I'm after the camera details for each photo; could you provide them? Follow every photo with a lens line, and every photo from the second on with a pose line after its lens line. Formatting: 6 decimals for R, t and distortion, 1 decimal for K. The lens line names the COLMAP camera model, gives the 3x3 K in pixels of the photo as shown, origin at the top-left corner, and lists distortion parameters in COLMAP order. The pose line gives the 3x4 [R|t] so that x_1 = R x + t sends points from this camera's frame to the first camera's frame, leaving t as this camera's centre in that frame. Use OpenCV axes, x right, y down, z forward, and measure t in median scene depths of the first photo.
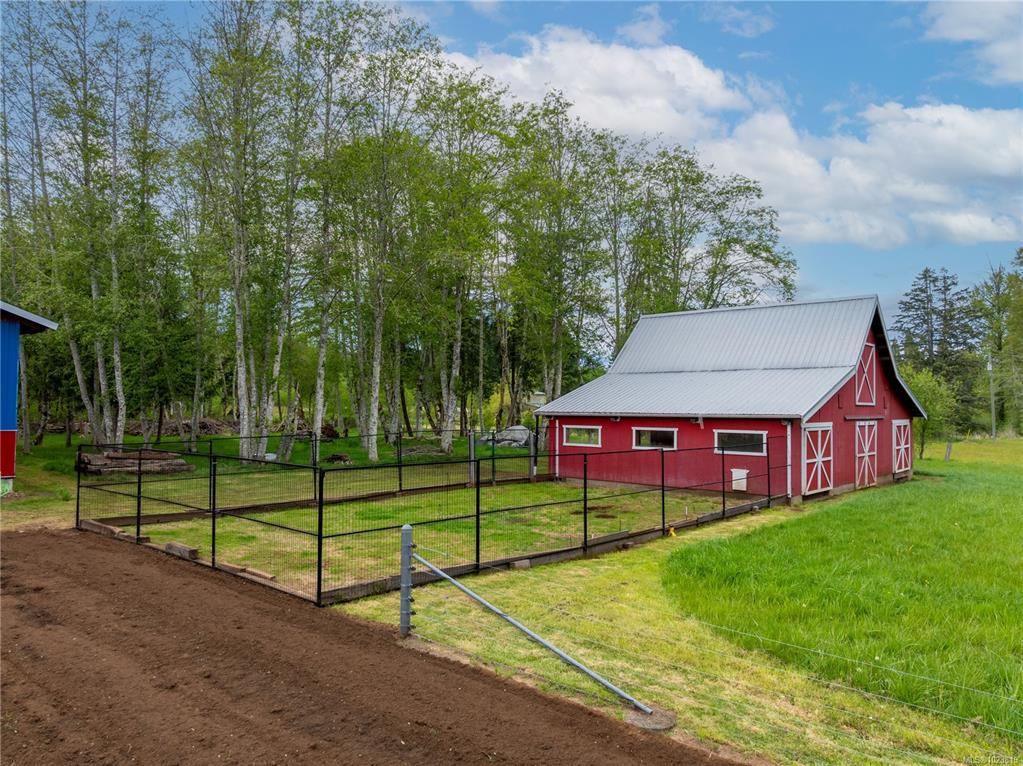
lens RADIAL K [[712.4, 0, 511.5], [0, 712.4, 383.0], [0, 0, 1]] dist [-0.036435, -0.003840]
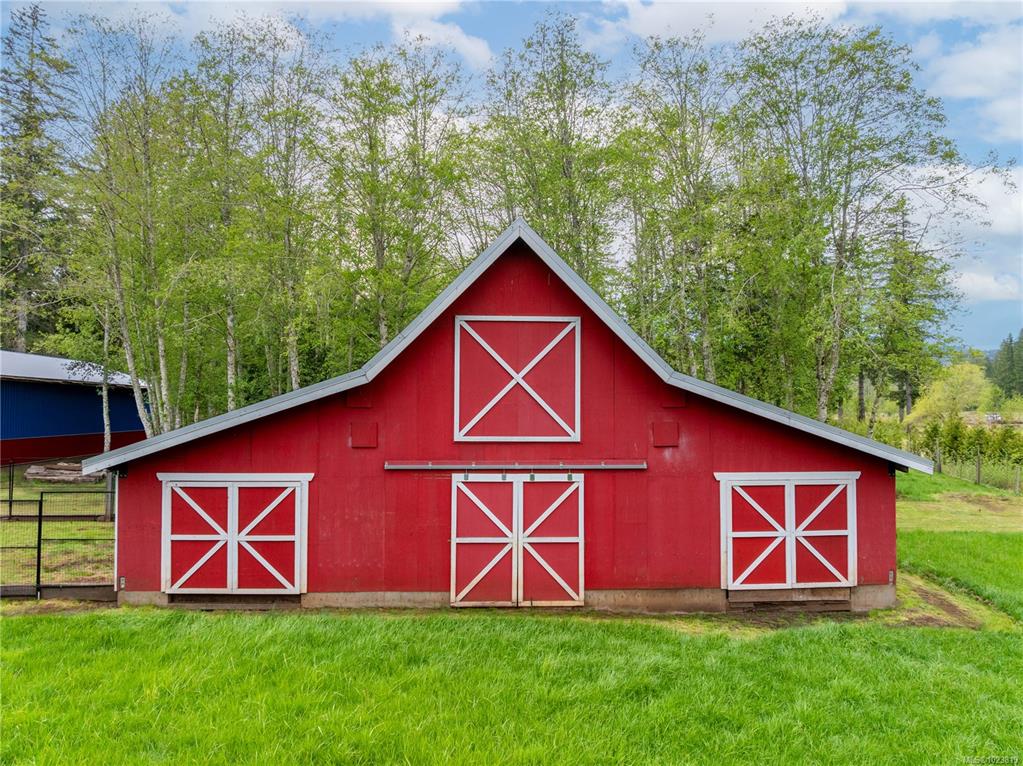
lens RADIAL K [[724.3, 0, 511.5], [0, 724.3, 383.0], [0, 0, 1]] dist [-0.012057, -0.036944]
pose [[0.703147, -0.032099, -0.710320, 0.577877], [0.027456, 0.999461, -0.017986, -0.000778], [0.710514, -0.006856, 0.703649, 0.424379]]
